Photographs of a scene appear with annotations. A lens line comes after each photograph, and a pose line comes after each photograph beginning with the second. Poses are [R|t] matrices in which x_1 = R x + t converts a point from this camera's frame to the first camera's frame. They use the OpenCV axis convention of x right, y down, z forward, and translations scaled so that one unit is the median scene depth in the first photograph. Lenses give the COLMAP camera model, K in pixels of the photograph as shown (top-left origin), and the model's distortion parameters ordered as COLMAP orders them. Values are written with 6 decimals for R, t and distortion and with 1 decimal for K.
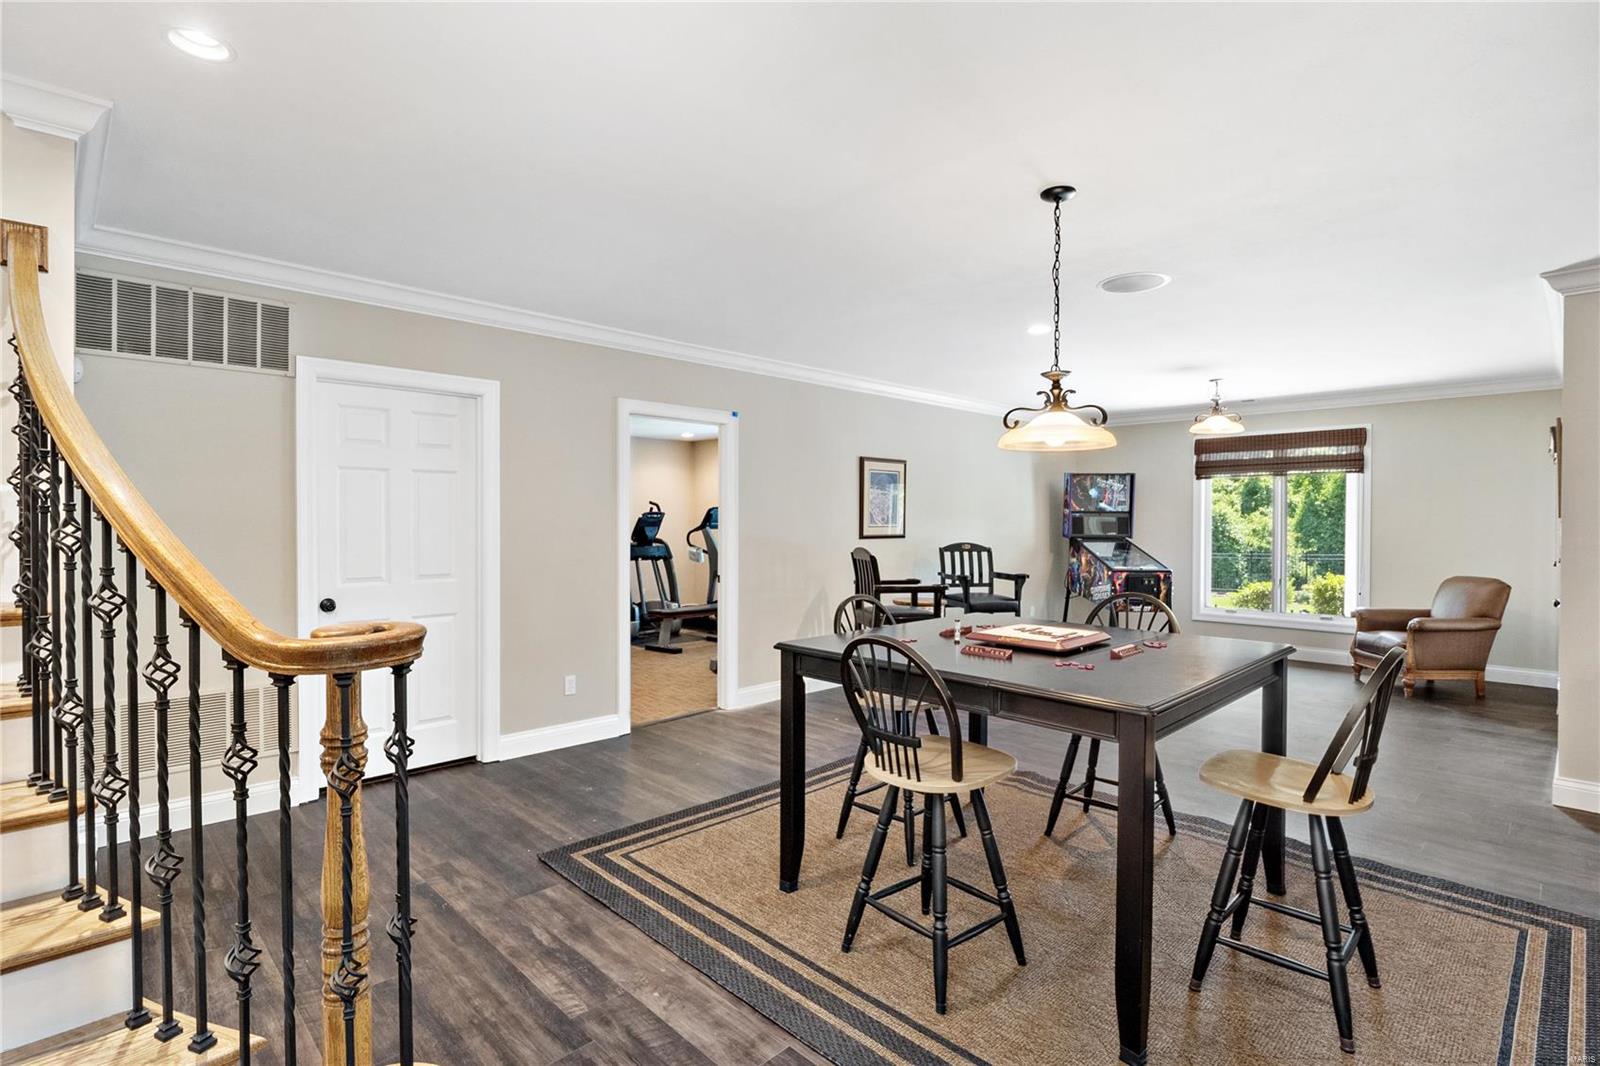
lens RADIAL K [[778.7, 0, 794.1], [0, 778.7, 529.2], [0, 0, 1]] dist [0.001088, 0.000119]
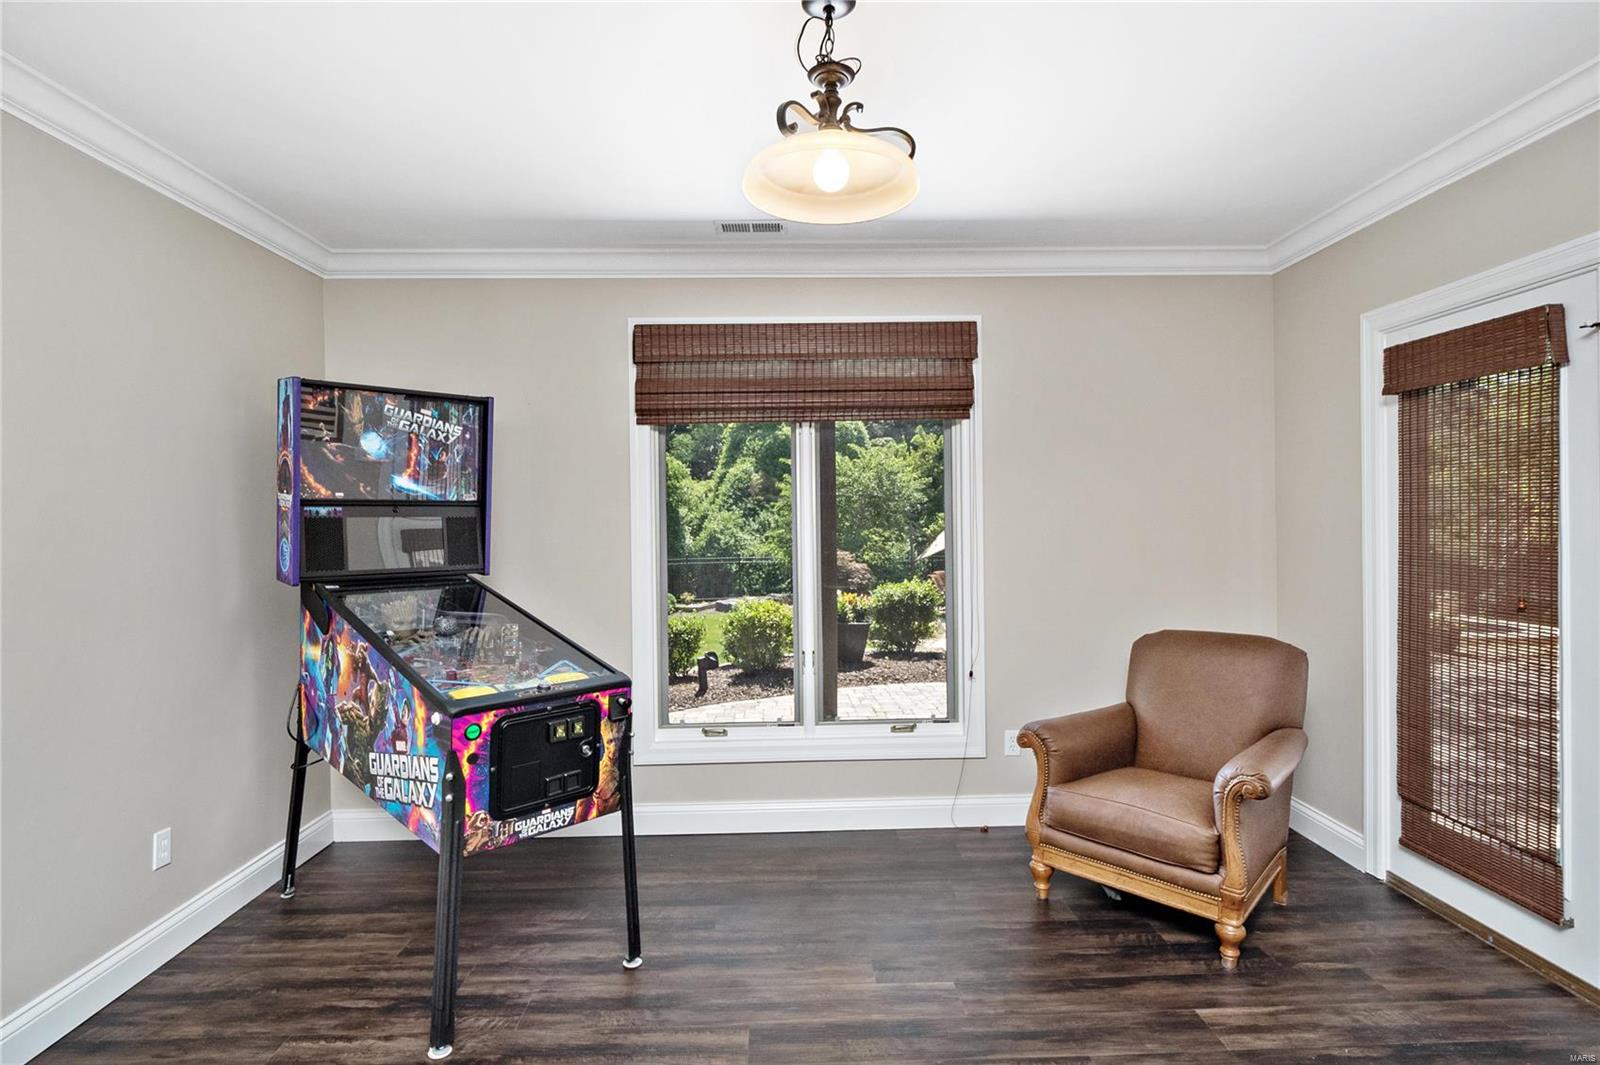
lens RADIAL K [[818.0, 0, 796.0], [0, 818.0, 527.2], [0, 0, 1]] dist [-0.006957, 0.000391]
pose [[0.677136, -0.017164, 0.735658, 0.254688], [0.022612, 0.999741, 0.002512, -0.008349], [-0.735510, 0.014934, 0.677349, 0.645458]]
